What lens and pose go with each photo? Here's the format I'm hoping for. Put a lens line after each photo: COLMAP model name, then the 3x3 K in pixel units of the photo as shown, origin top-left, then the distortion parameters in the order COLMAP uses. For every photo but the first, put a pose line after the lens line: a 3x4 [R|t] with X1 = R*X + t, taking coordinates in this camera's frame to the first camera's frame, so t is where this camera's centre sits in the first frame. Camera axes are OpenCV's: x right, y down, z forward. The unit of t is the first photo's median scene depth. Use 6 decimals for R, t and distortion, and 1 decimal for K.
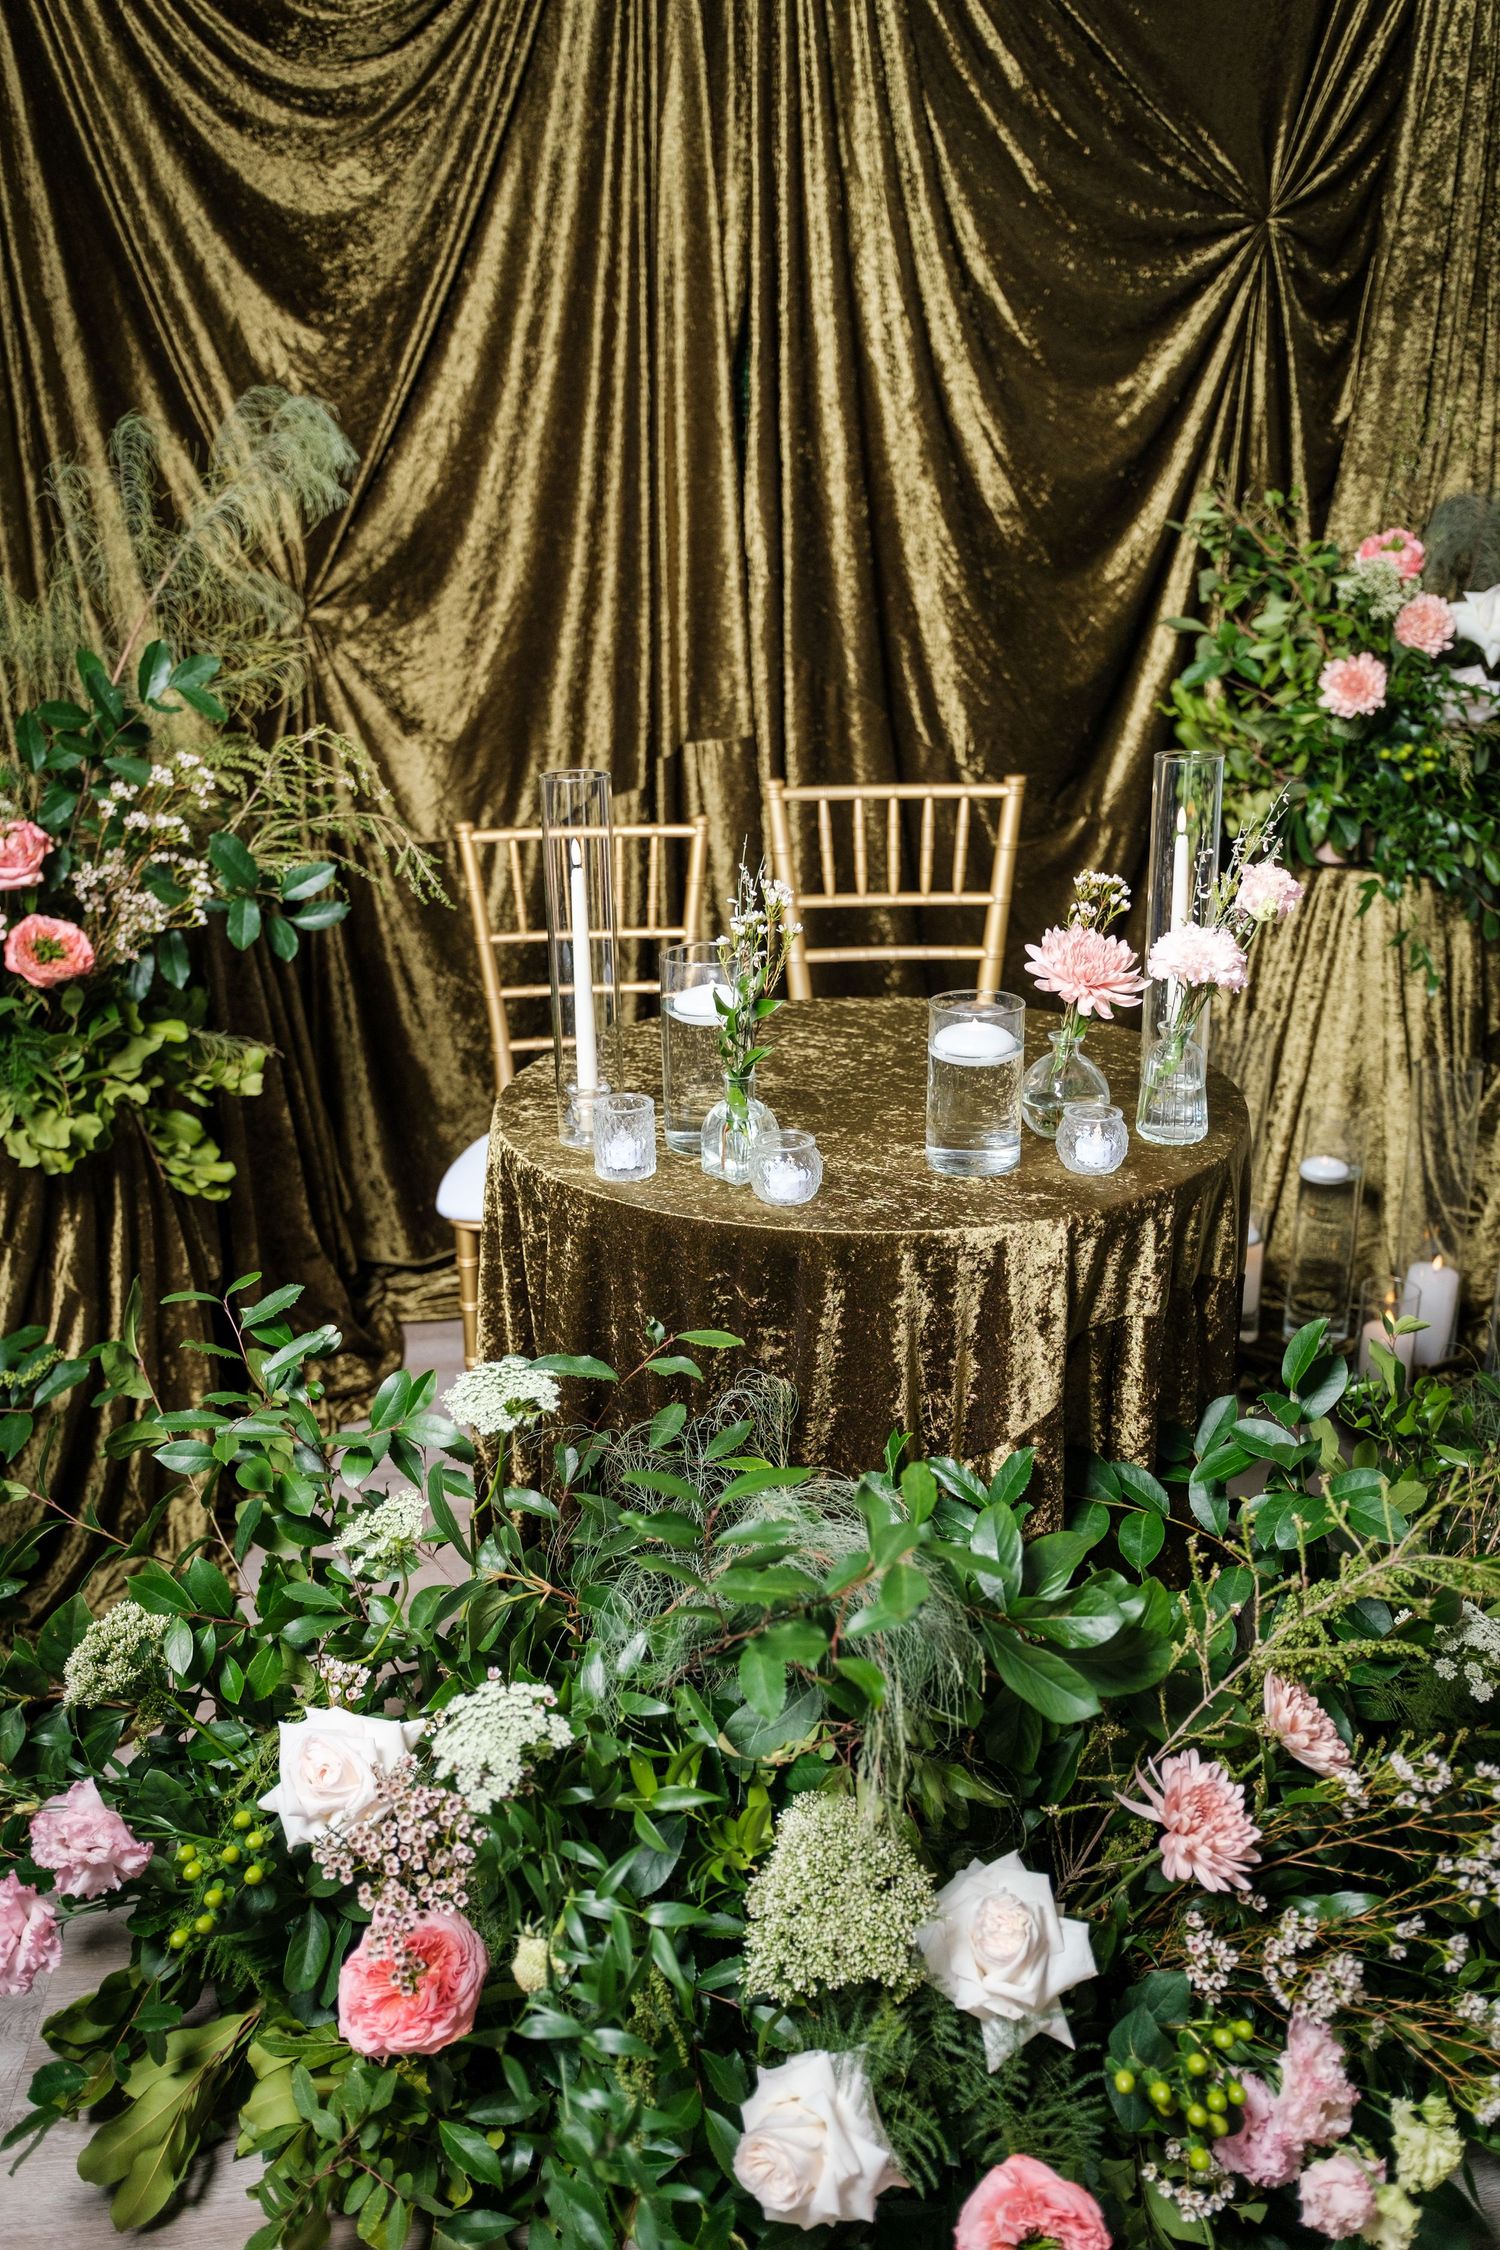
lens RADIAL K [[1809.8, 0, 750.0], [0, 1809.8, 1125.0], [0, 0, 1]] dist [-0.009751, -0.001658]
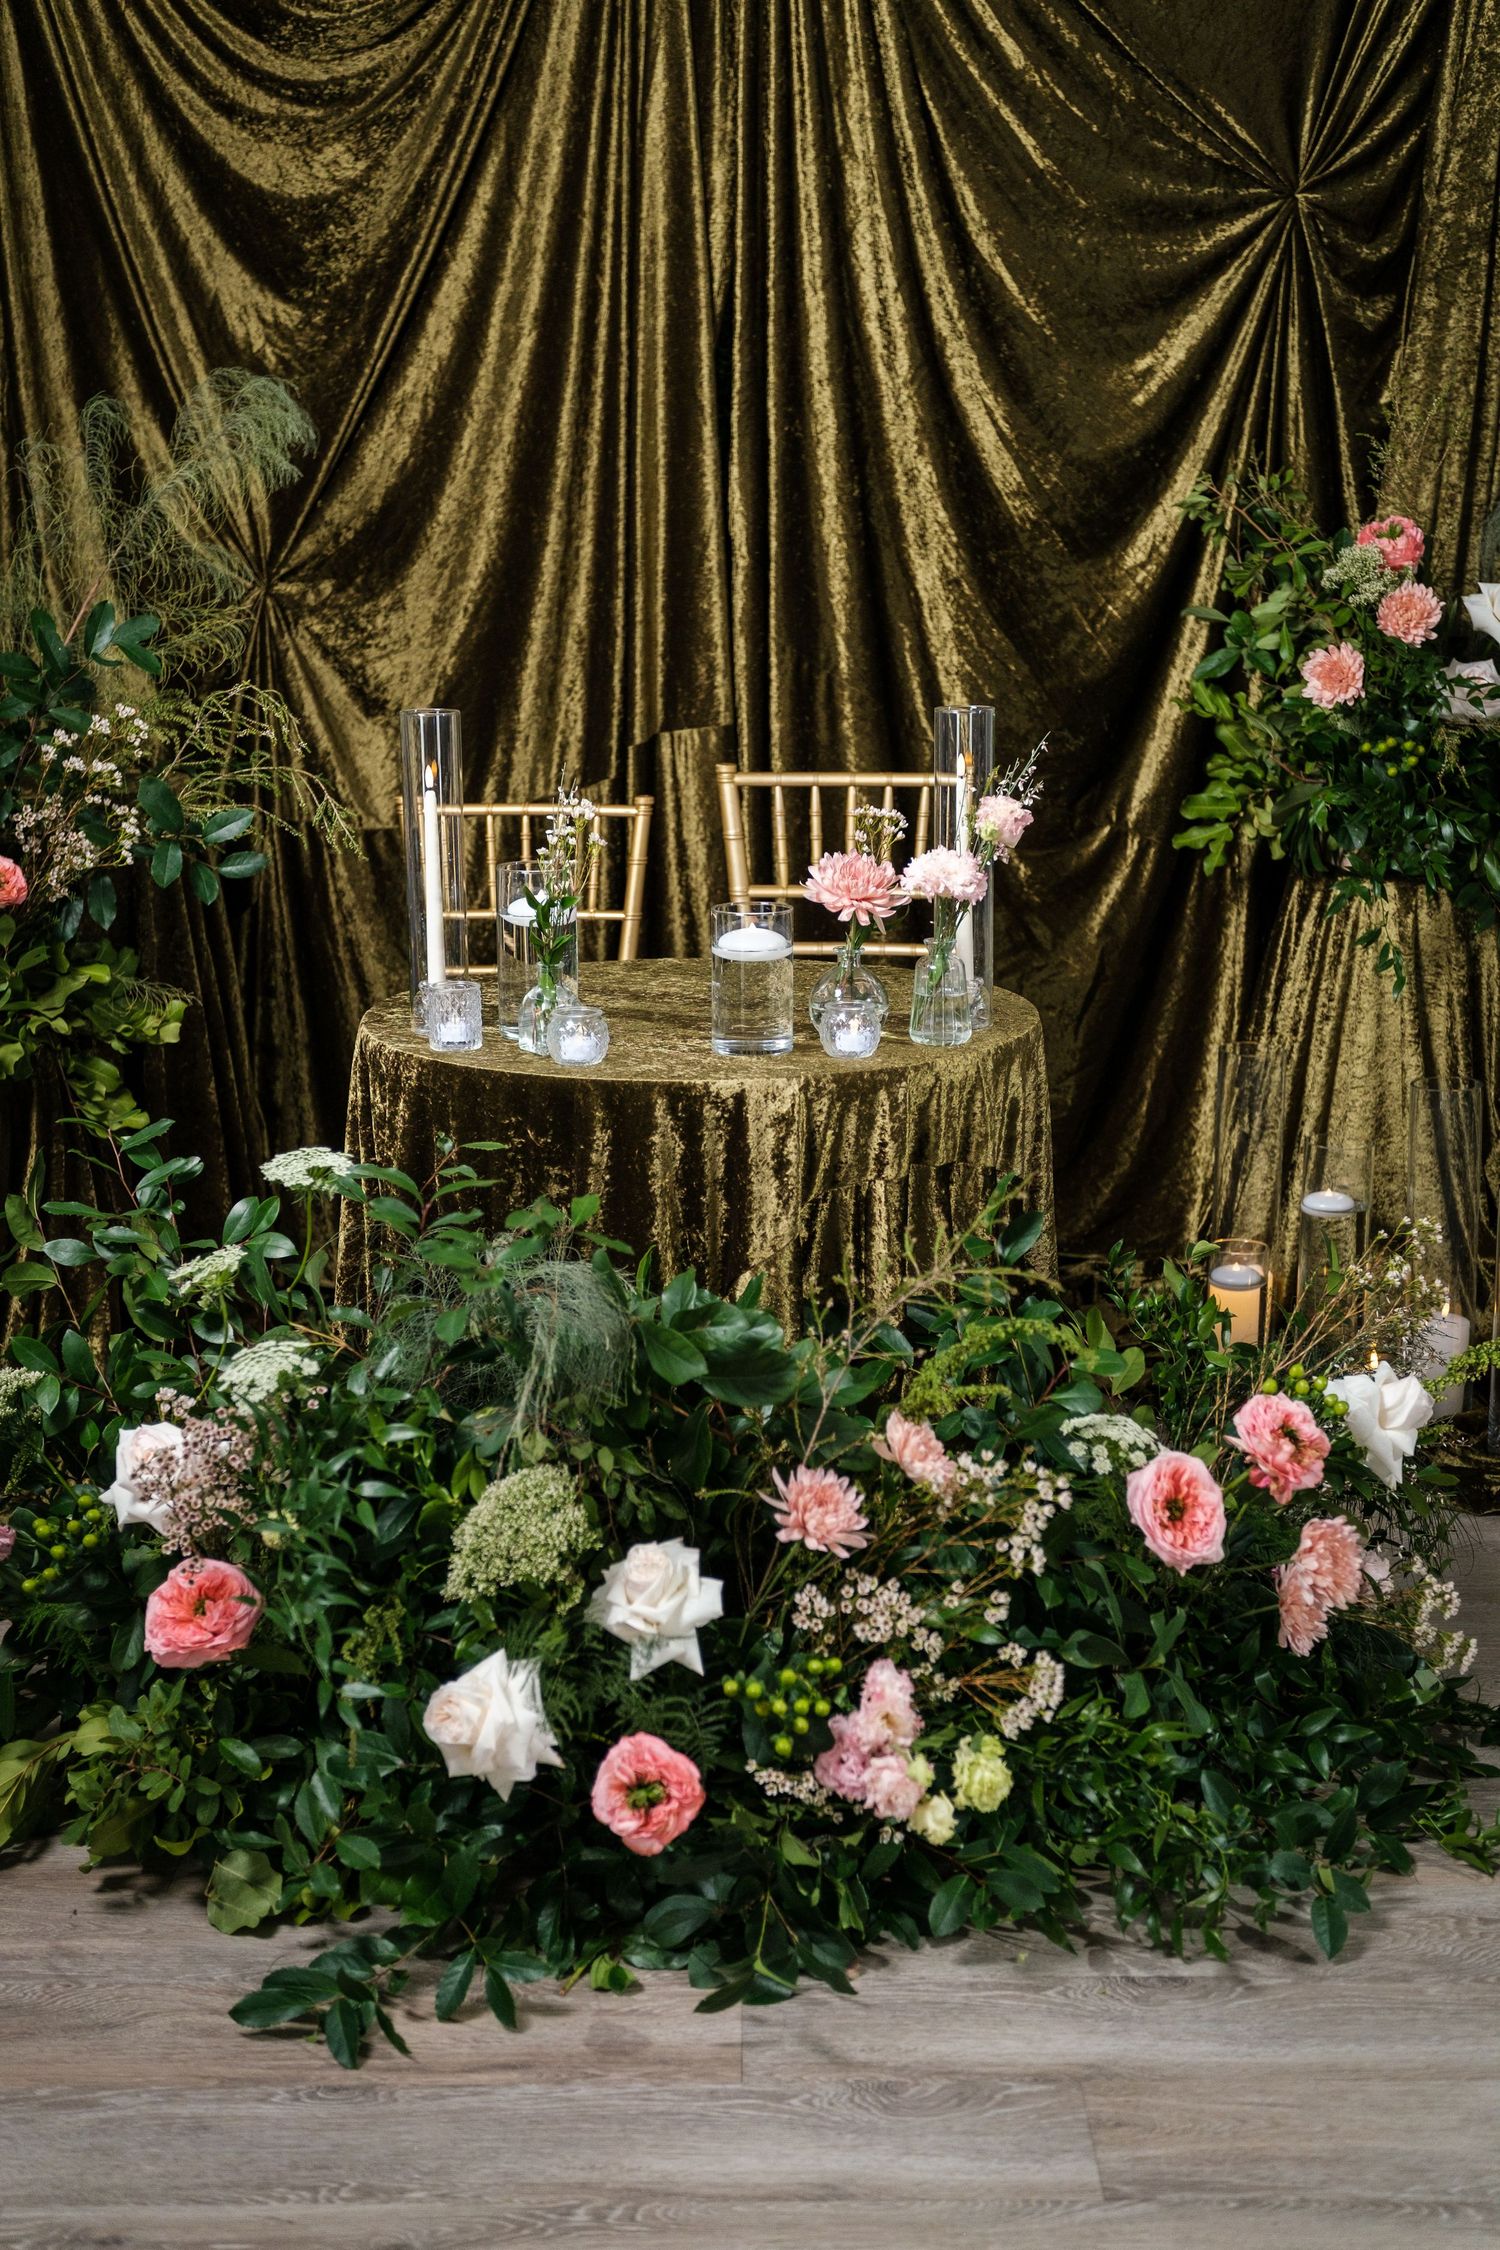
lens RADIAL K [[2906.3, 0, 759.7], [0, 2906.3, 1105.1], [0, 0, 1]] dist [0.158148, -0.902611]
pose [[0.993597, 0.034103, -0.107716, 0.202927], [-0.046105, 0.992753, -0.110979, 0.161335], [0.103150, 0.115234, 0.987968, -0.511280]]
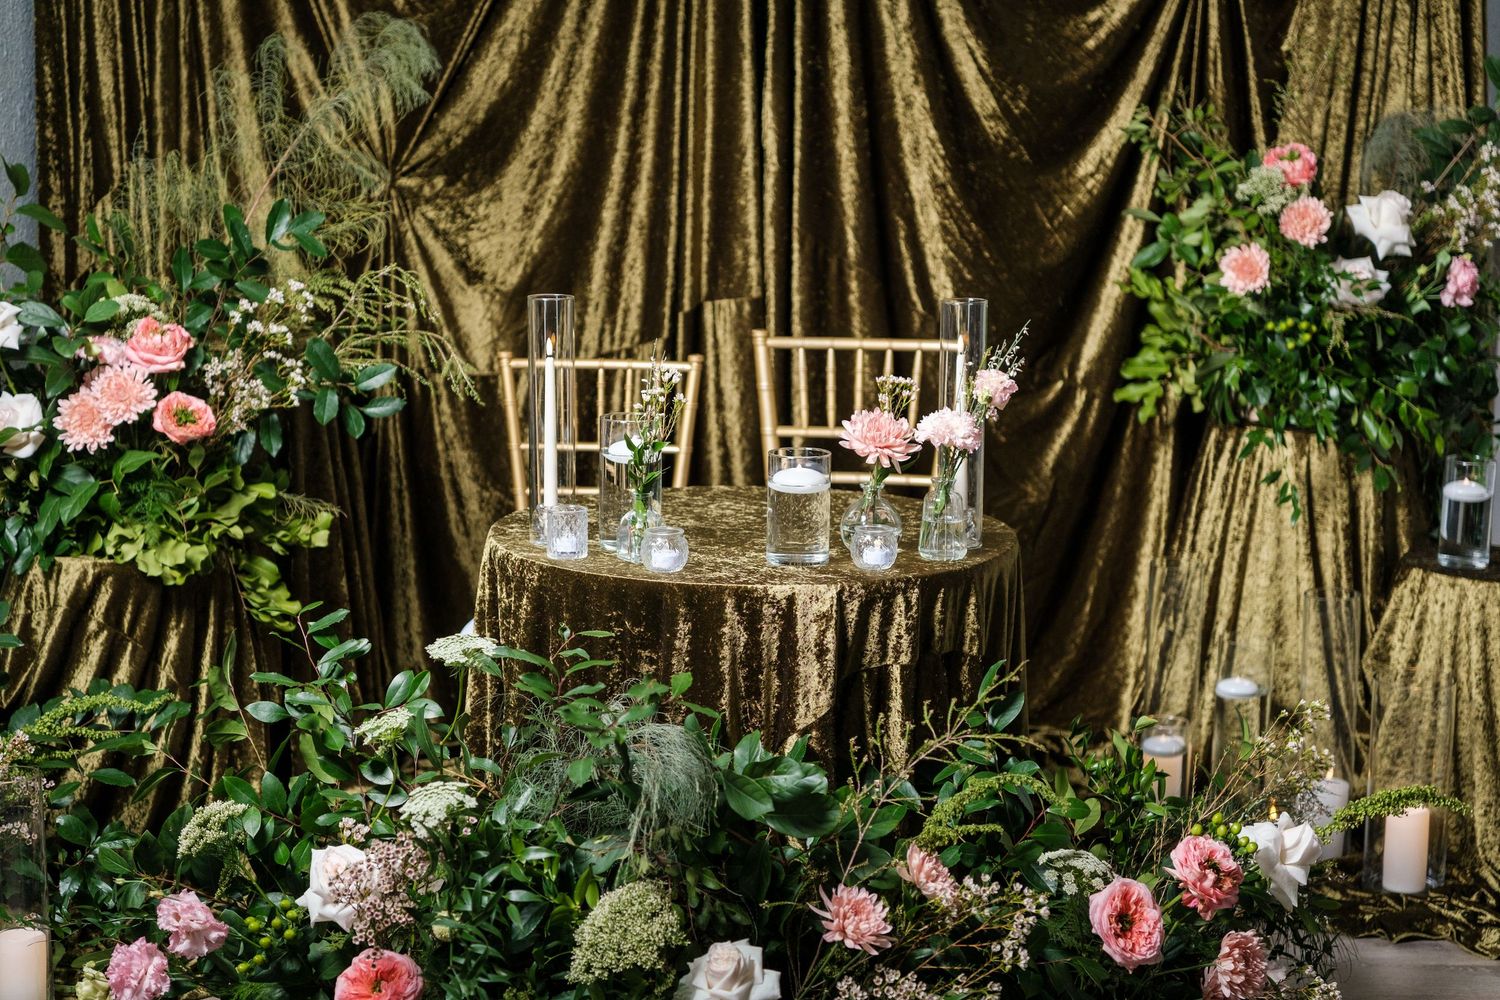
lens RADIAL K [[2549.8, 0, 750.0], [0, 2549.8, 500.0], [0, 0, 1]] dist [0.330726, -3.106876]
pose [[0.994137, 0.045529, -0.098073, 0.177888], [-0.059769, 0.987247, -0.147547, 0.174835], [0.090105, 0.152544, 0.984181, -0.667873]]
